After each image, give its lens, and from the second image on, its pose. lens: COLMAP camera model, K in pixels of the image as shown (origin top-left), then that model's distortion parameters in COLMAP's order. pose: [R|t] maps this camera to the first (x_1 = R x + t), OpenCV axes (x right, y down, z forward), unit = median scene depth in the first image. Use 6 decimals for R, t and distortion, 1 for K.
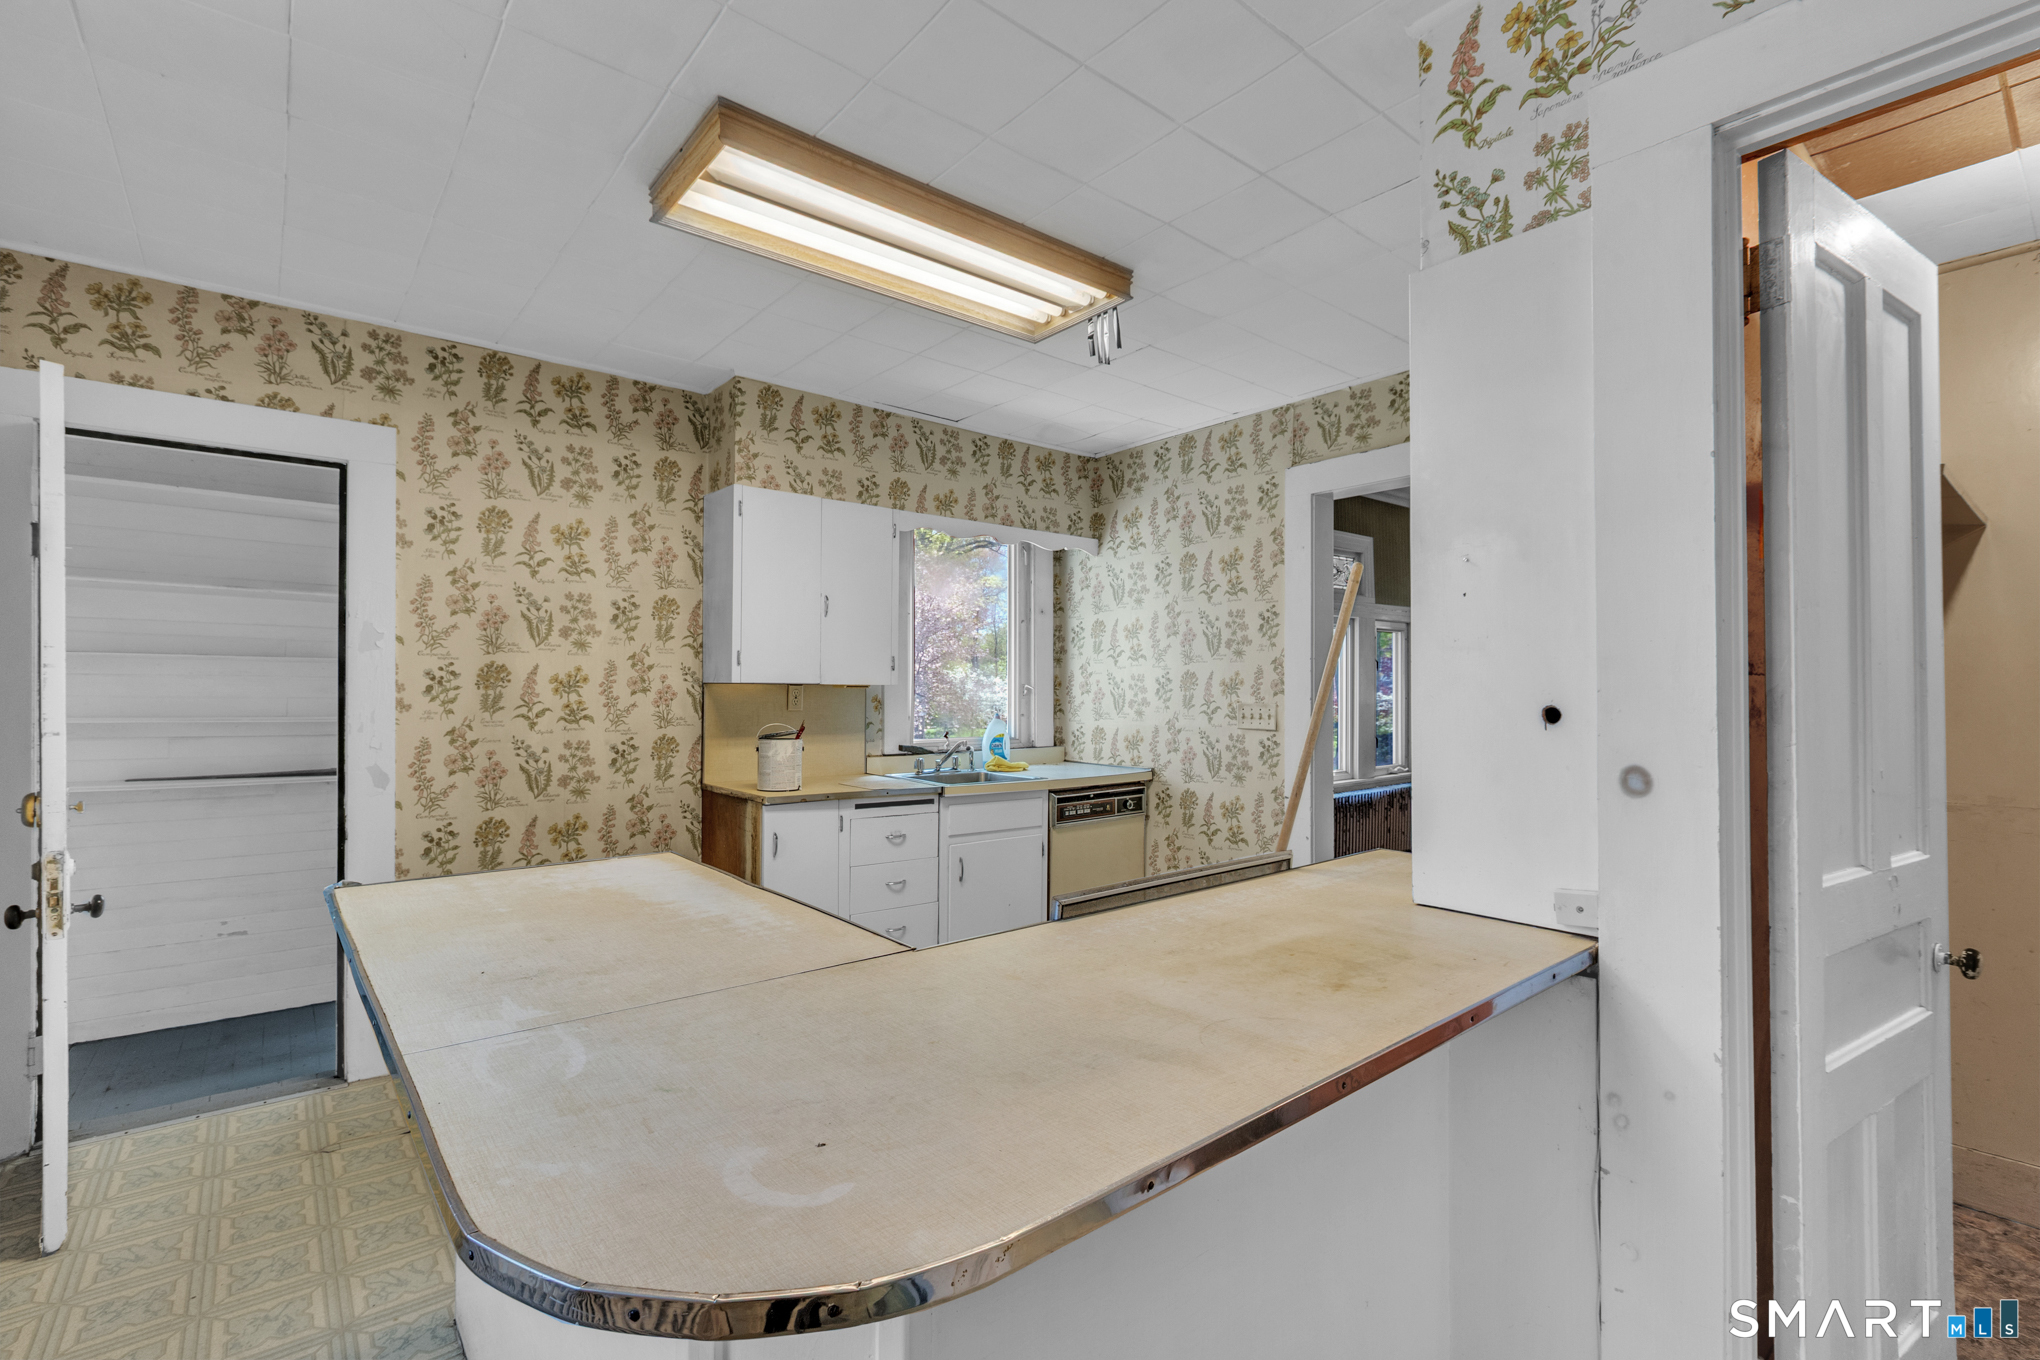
lens RADIAL K [[913.8, 0, 1017.3], [0, 913.8, 682.1], [0, 0, 1]] dist [-0.003233, -0.000197]
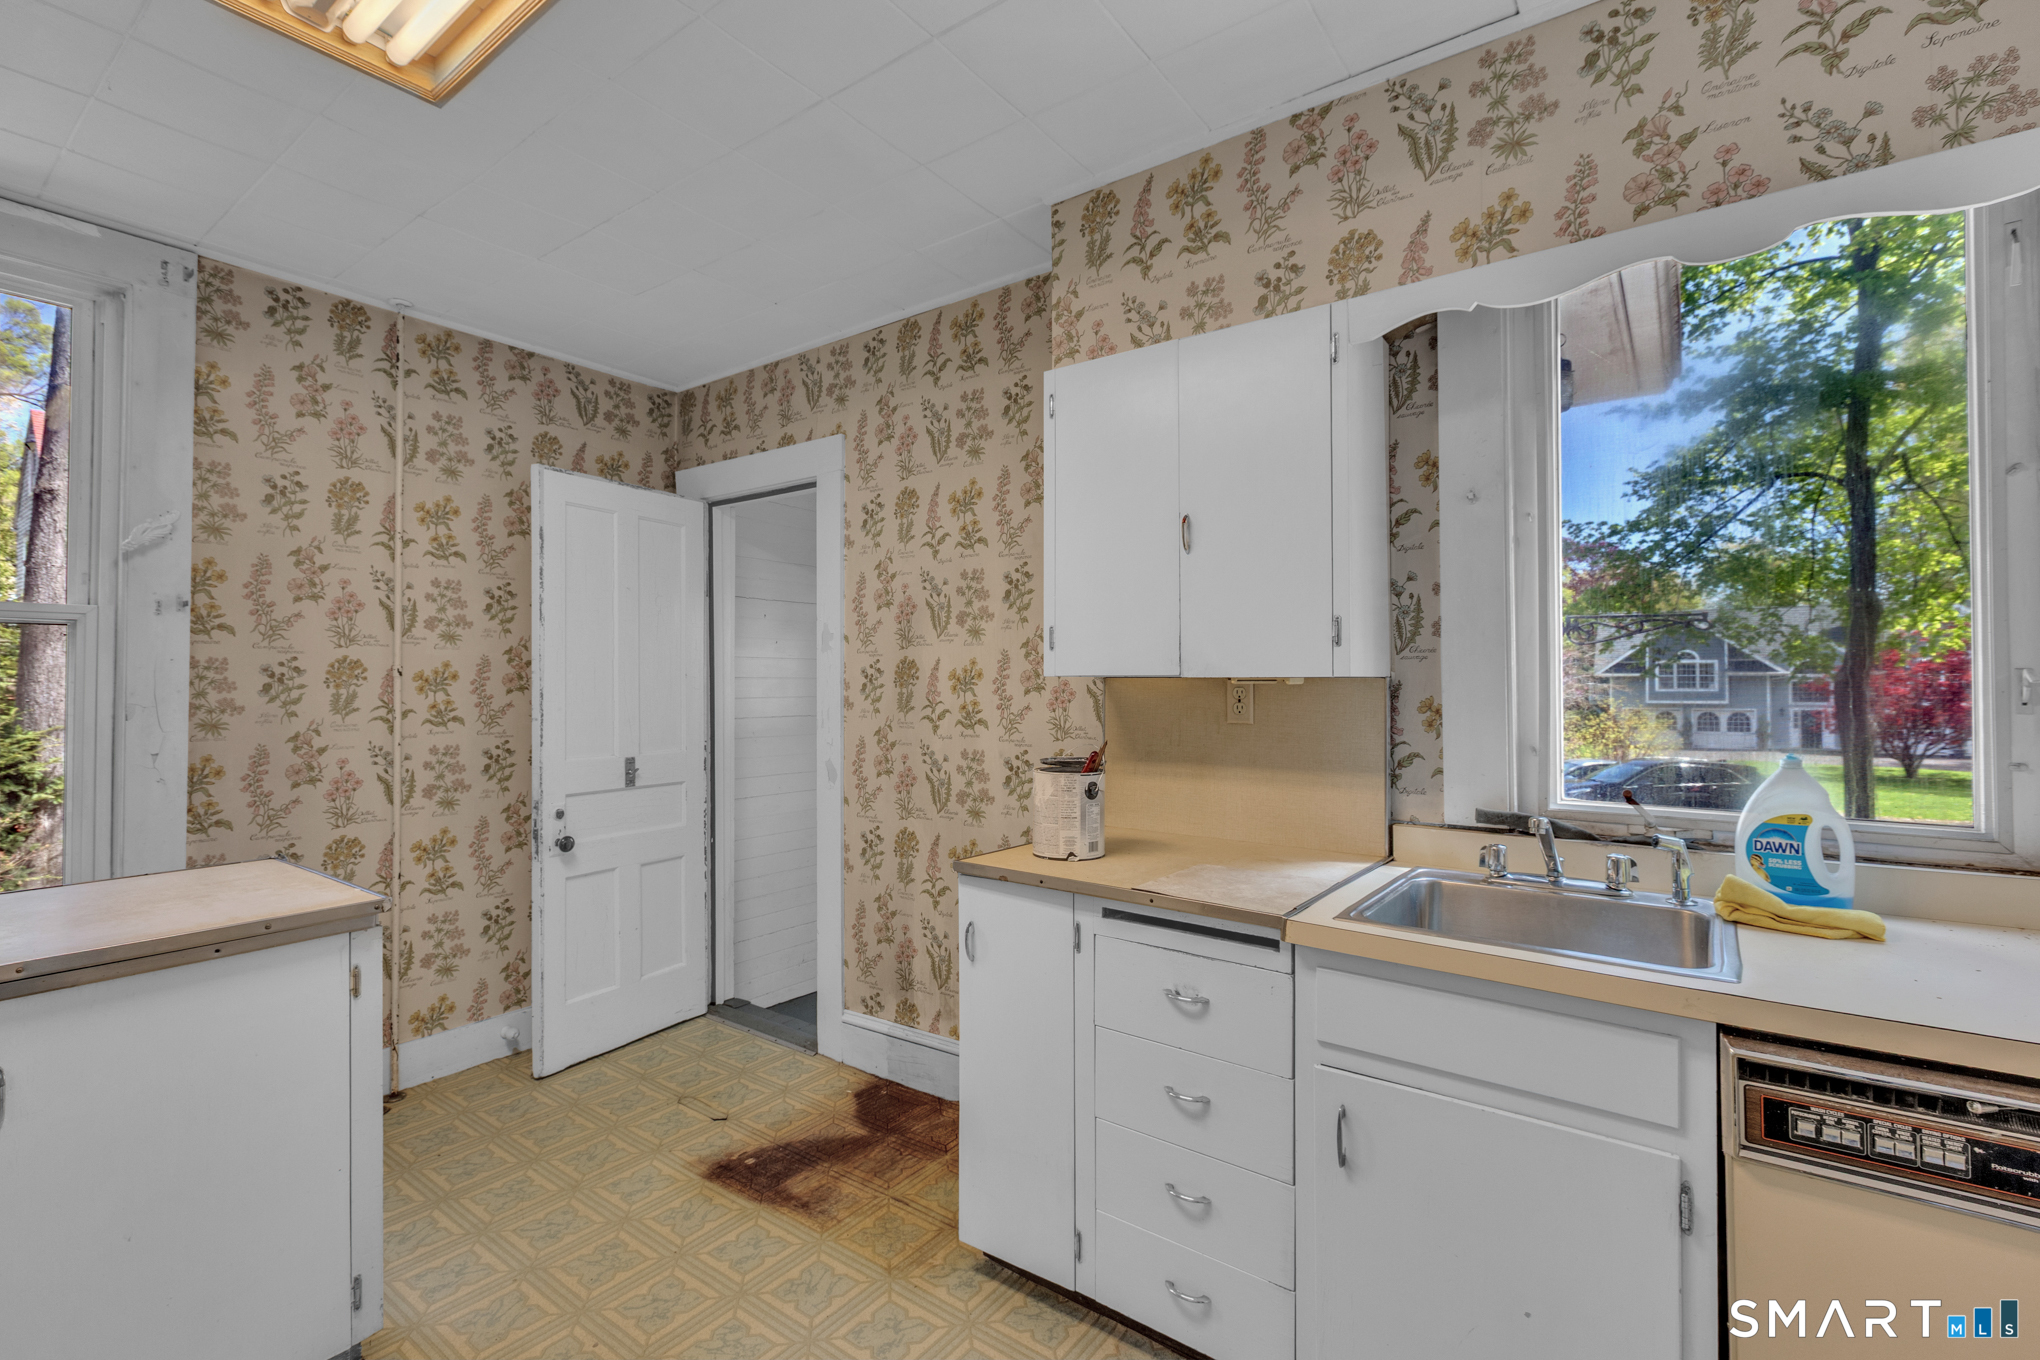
lens RADIAL K [[913.8, 0, 1016.9], [0, 913.8, 673.8], [0, 0, 1]] dist [-0.003233, -0.000197]
pose [[0.237154, -0.015531, -0.971348, 0.328419], [0.010648, 0.999854, -0.013387, 0.007537], [0.971414, -0.007168, 0.237285, 0.856923]]
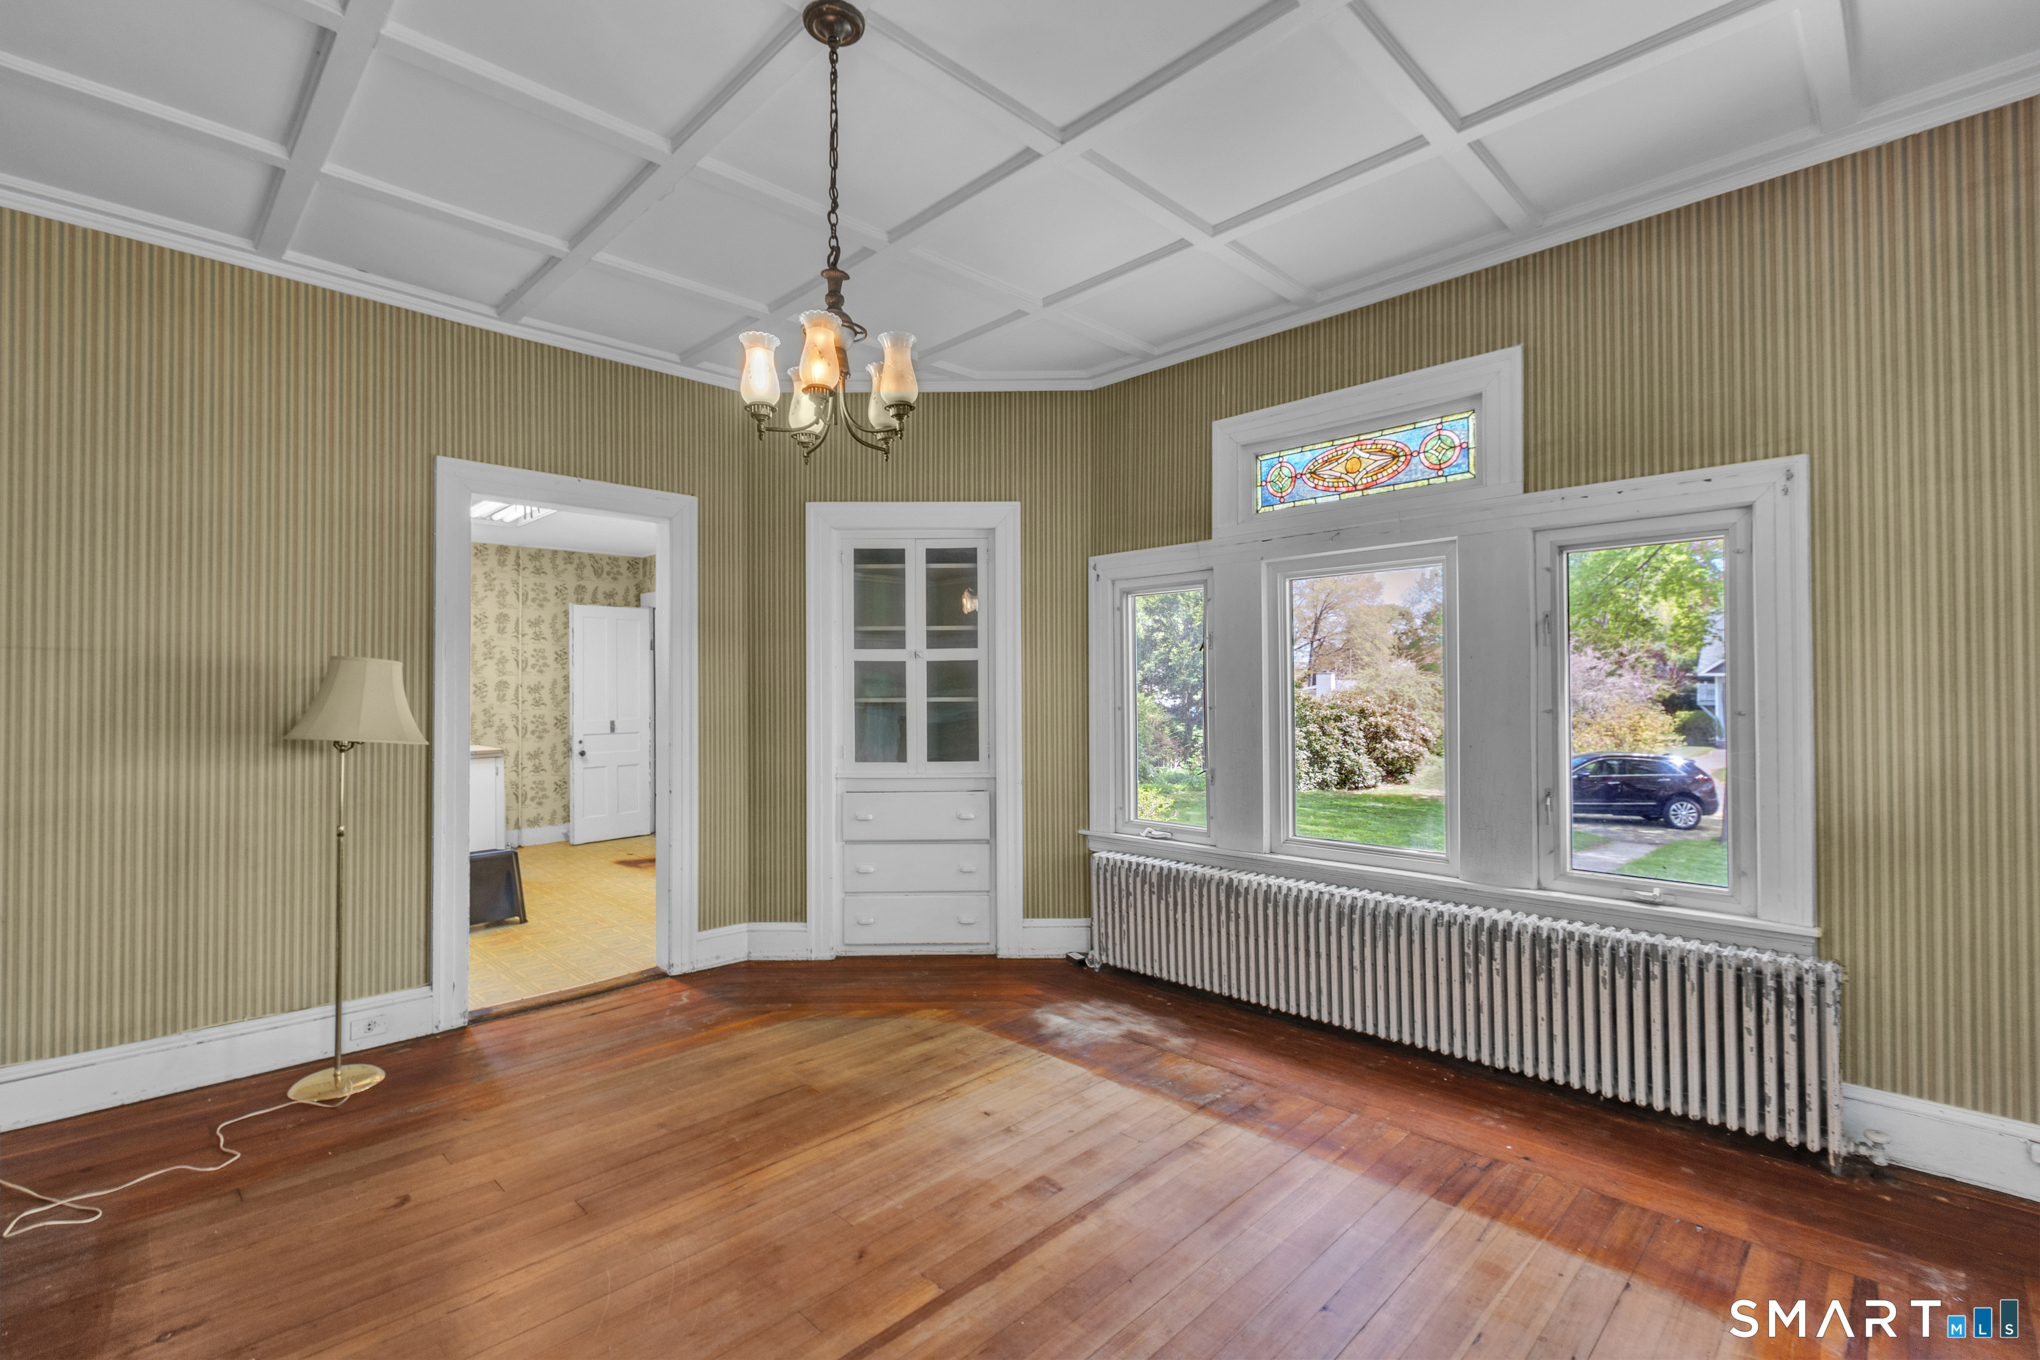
lens RADIAL K [[913.8, 0, 1021.1], [0, 913.8, 678.9], [0, 0, 1]] dist [-0.003233, -0.000197]
pose [[0.088845, -0.008842, -0.996006, 1.202268], [0.009956, 0.999919, -0.007988, 0.003958], [0.995996, -0.009206, 0.088926, 1.279975]]
